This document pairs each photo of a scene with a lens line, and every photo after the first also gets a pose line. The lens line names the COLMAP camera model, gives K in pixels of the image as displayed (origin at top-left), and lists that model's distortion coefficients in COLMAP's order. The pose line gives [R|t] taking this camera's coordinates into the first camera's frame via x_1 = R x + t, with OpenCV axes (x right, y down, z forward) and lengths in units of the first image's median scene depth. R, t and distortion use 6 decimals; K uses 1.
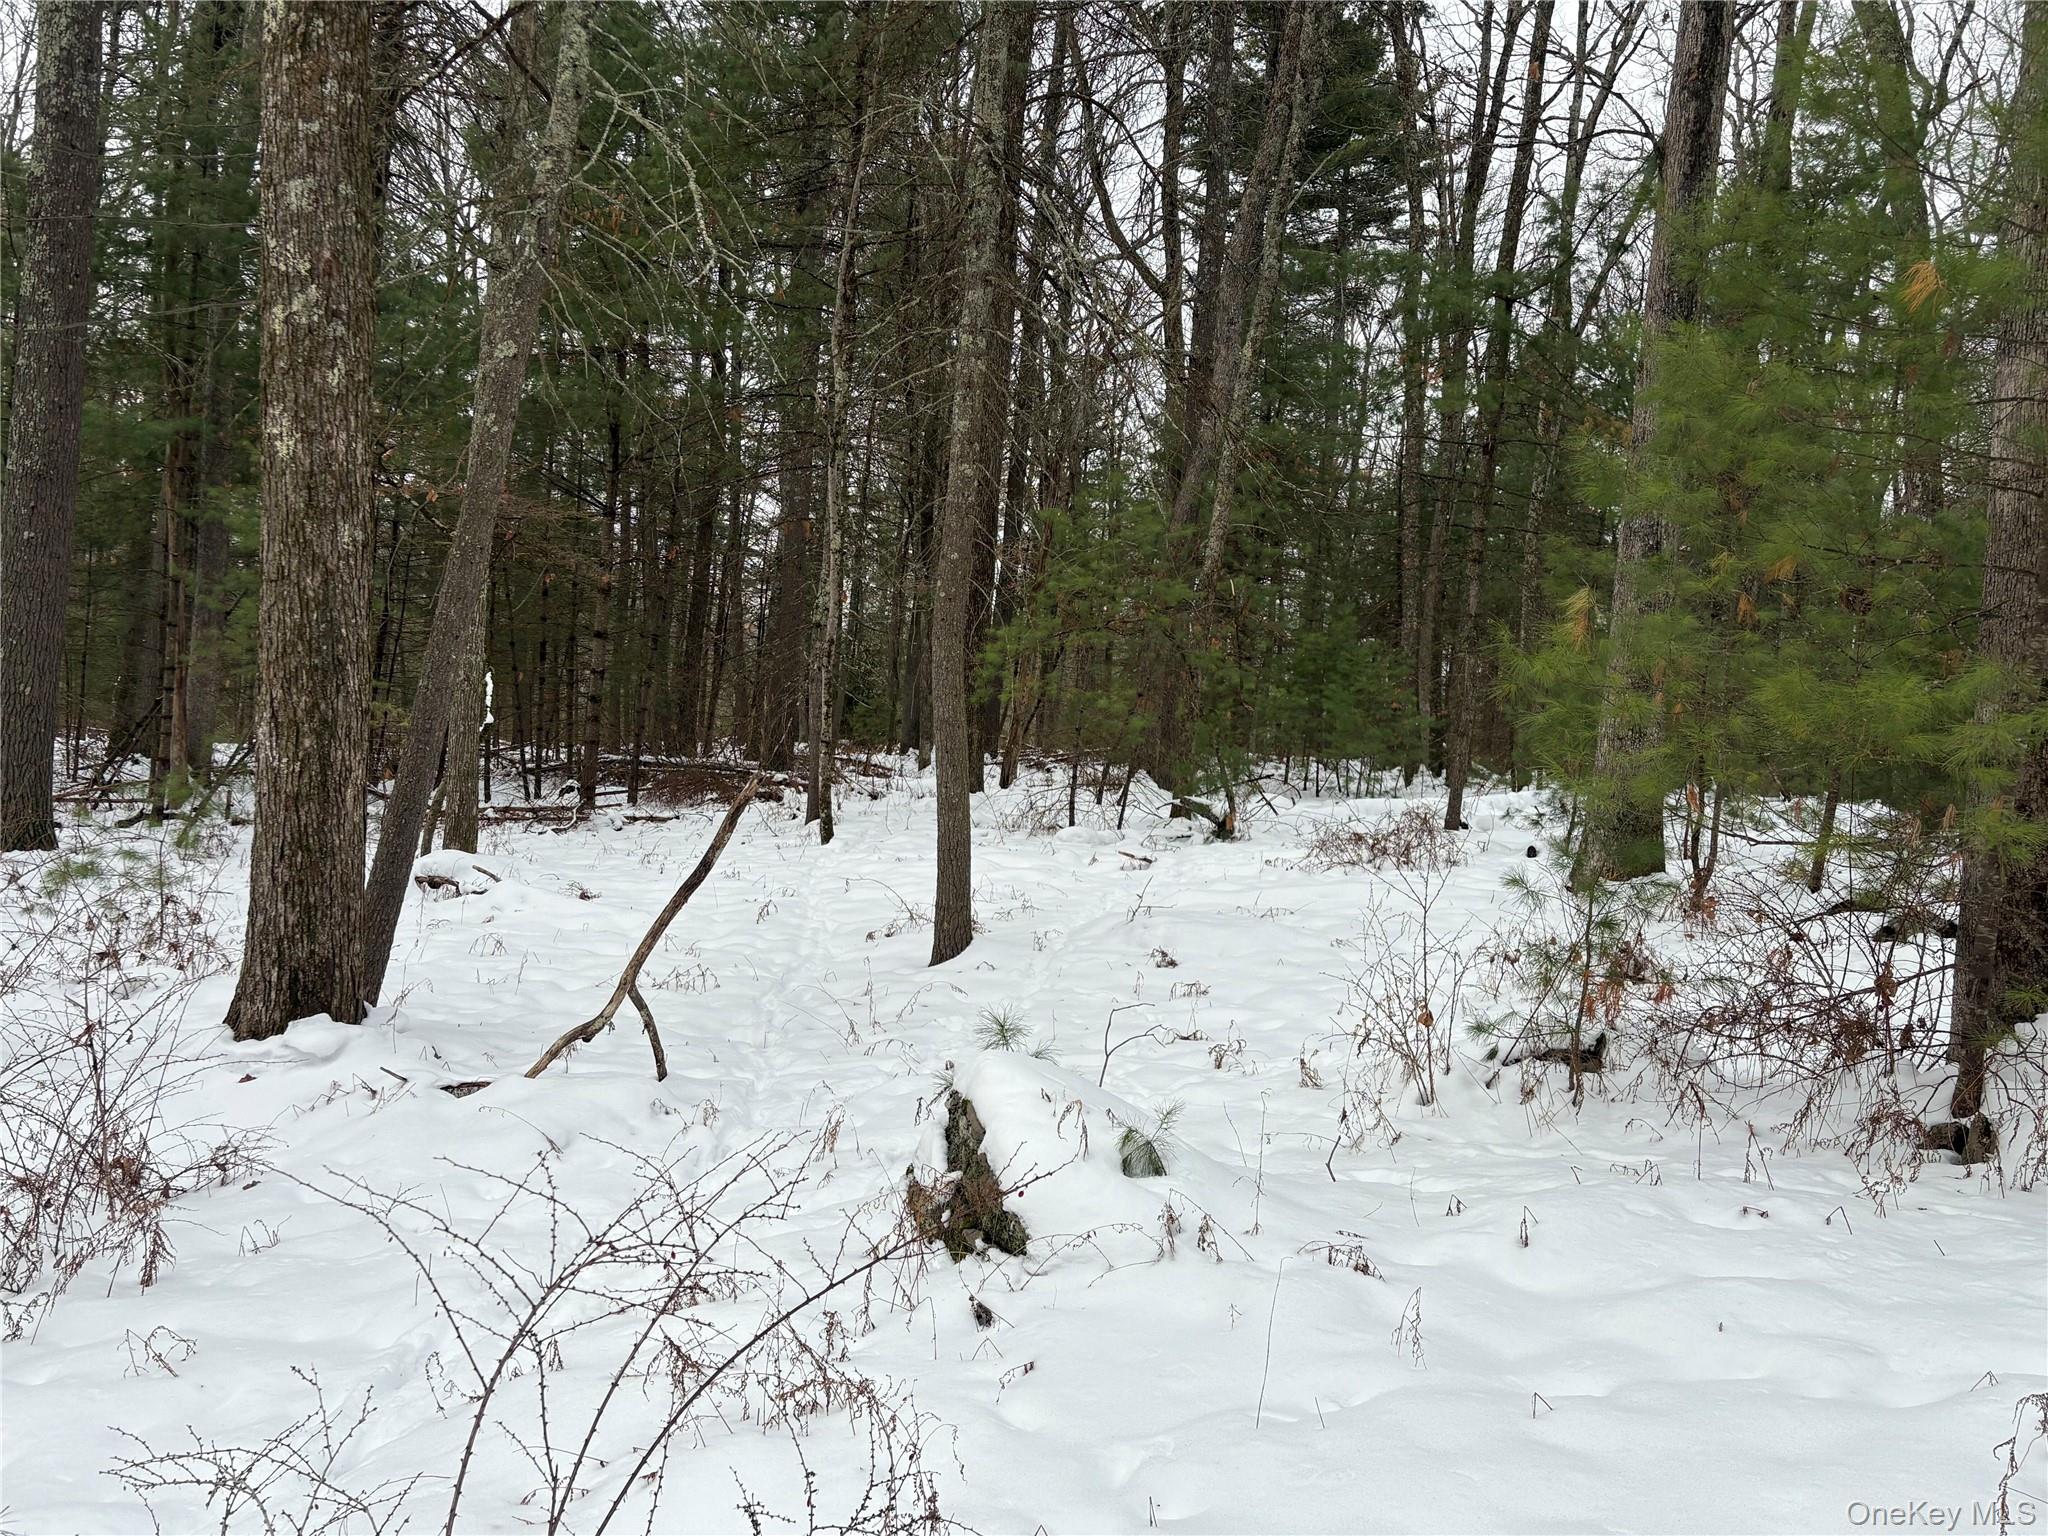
lens RADIAL K [[1563.4, 0, 1034.5], [0, 1563.4, 766.0], [0, 0, 1]] dist [0.000034, -0.001279]
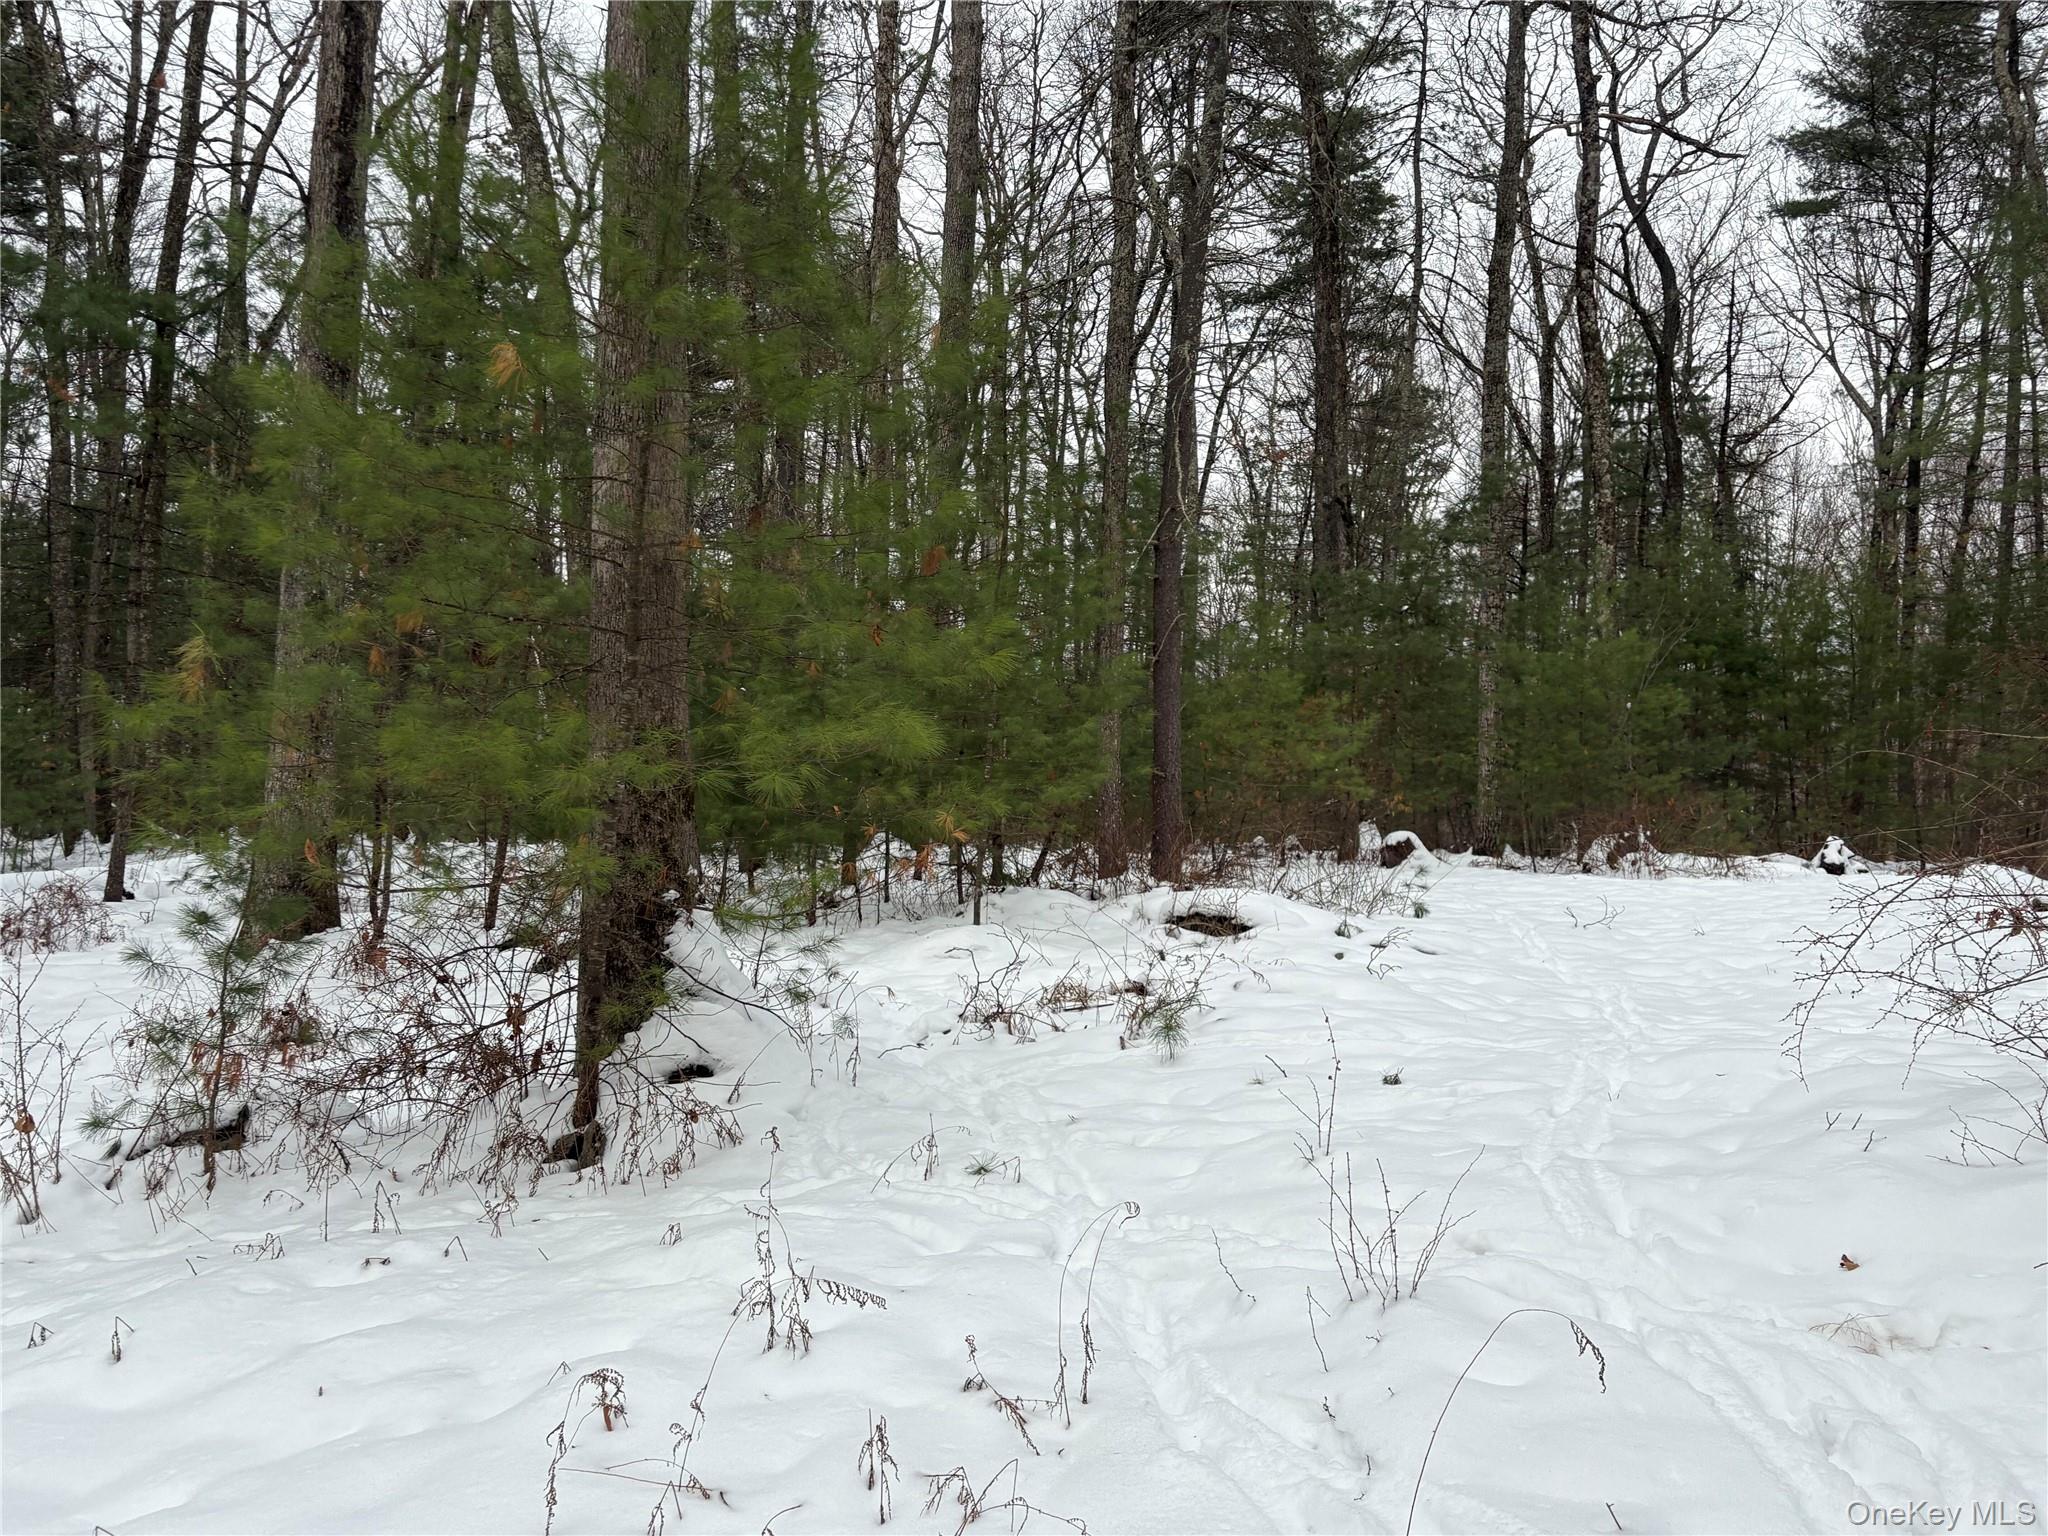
lens RADIAL K [[1563.4, 0, 1034.5], [0, 1563.4, 766.0], [0, 0, 1]] dist [0.000034, -0.001279]
pose [[0.749256, -0.033831, 0.661416, 0.102443], [0.053778, 0.998504, -0.009846, 0.000669], [-0.660094, 0.042947, 0.749954, -0.035508]]
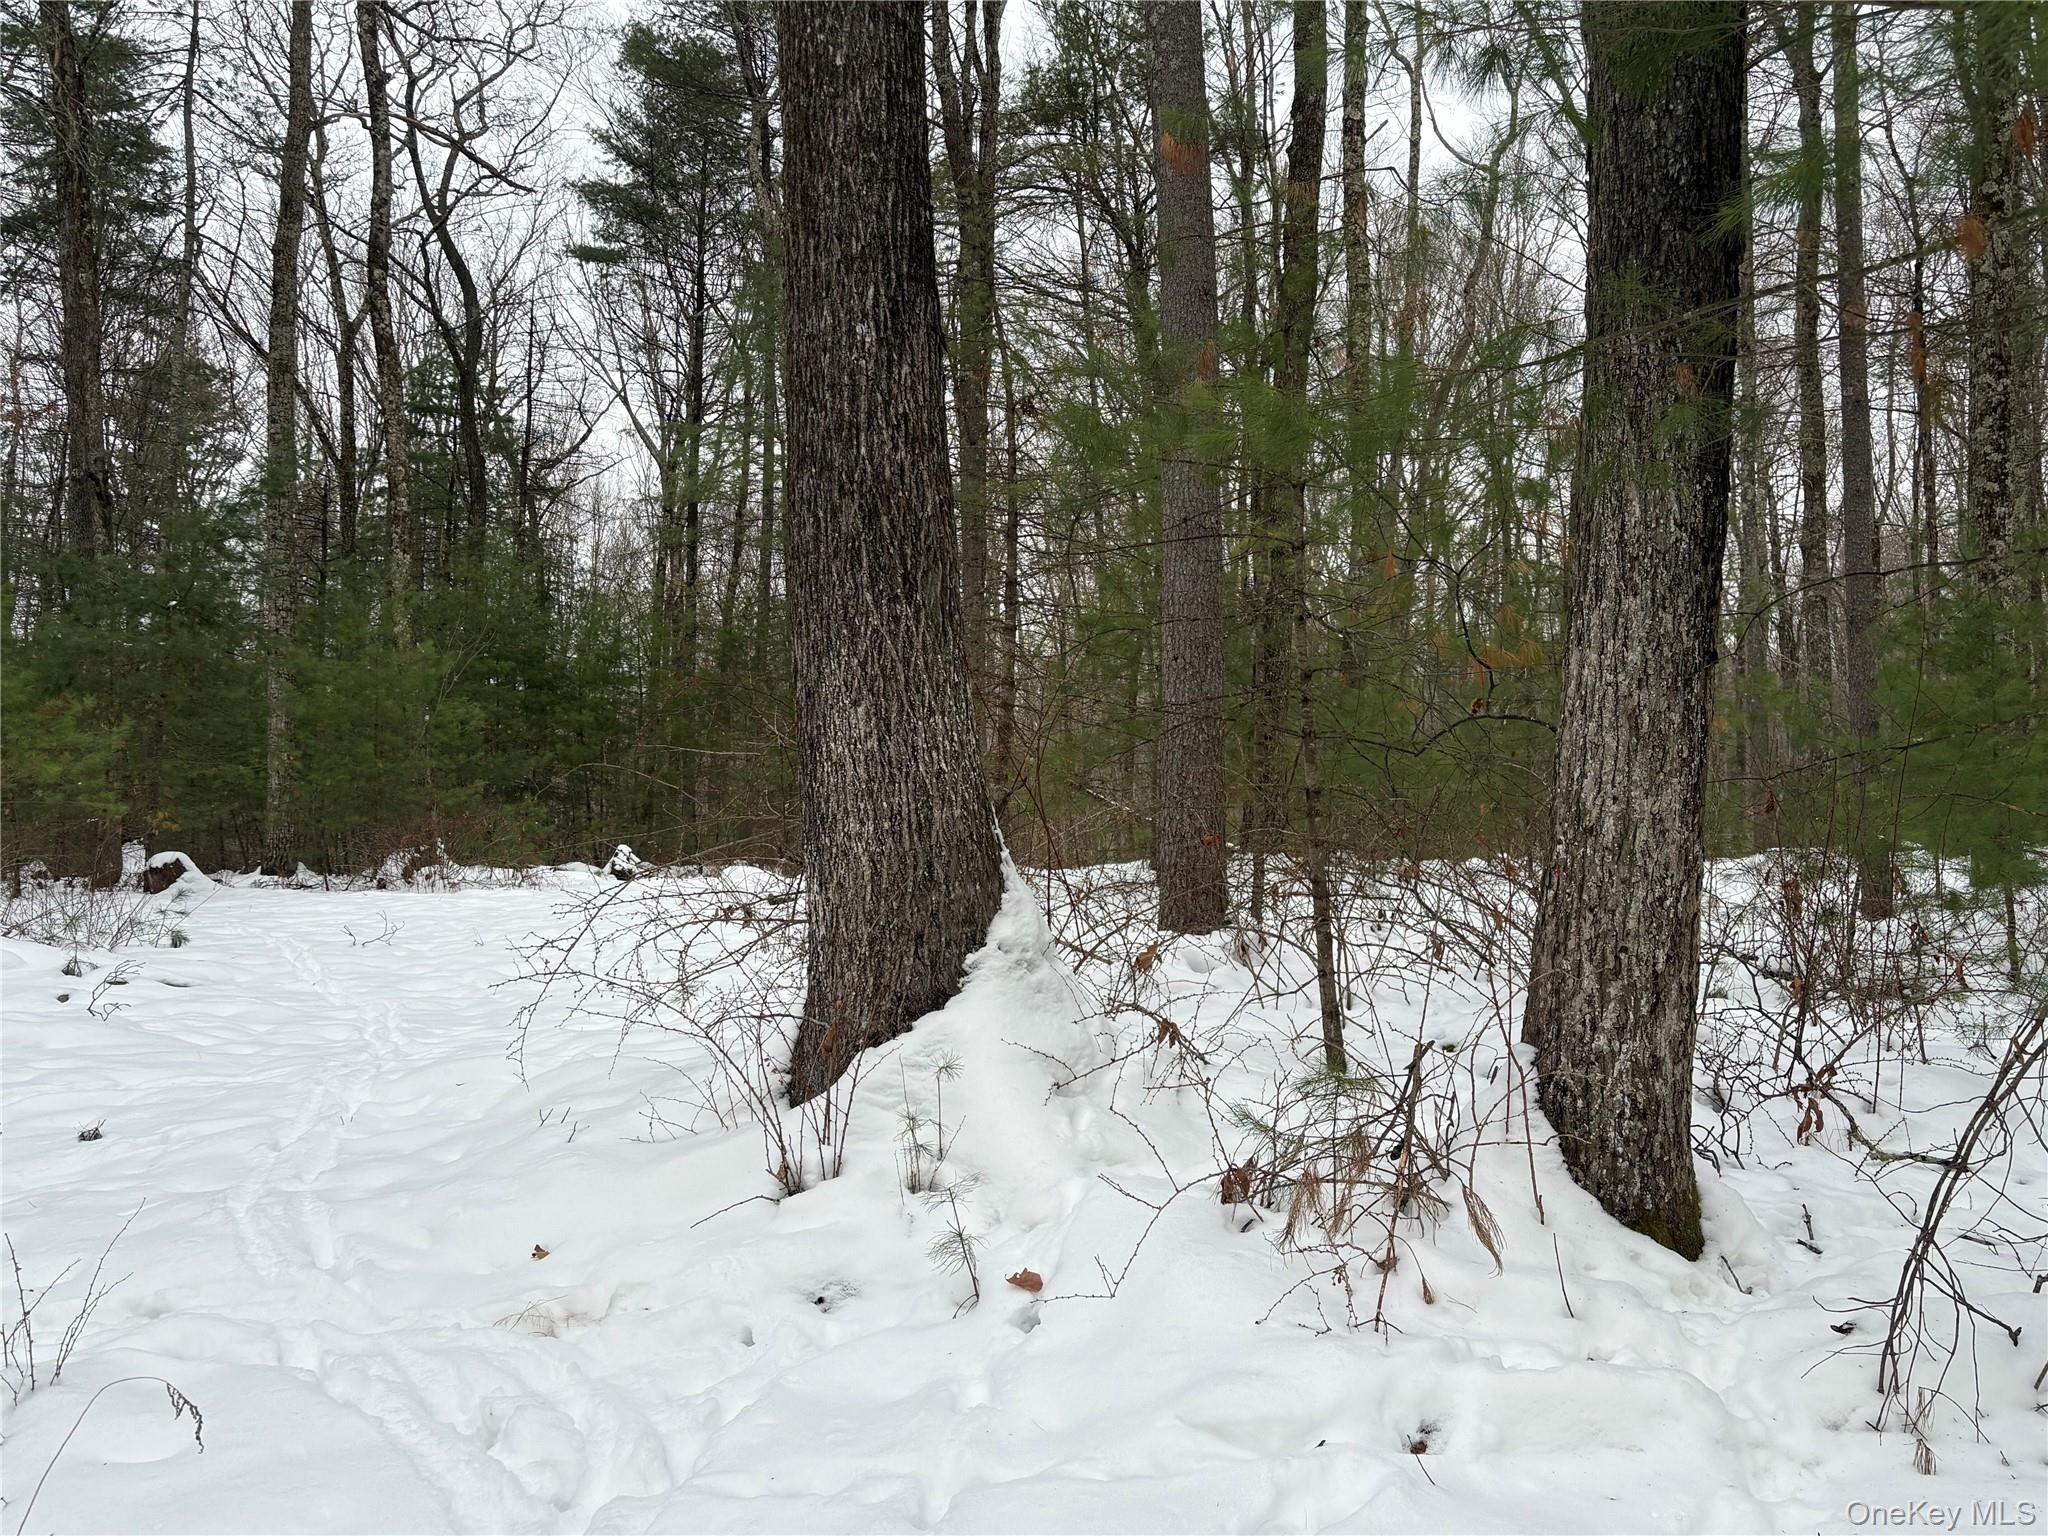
lens RADIAL K [[1563.4, 0, 1034.5], [0, 1563.4, 766.0], [0, 0, 1]] dist [0.000034, -0.001279]
pose [[0.172590, -0.025019, 0.984676, 0.150626], [0.048963, 0.998659, 0.016792, 0.006427], [-0.983776, 0.045315, 0.173584, -0.101135]]
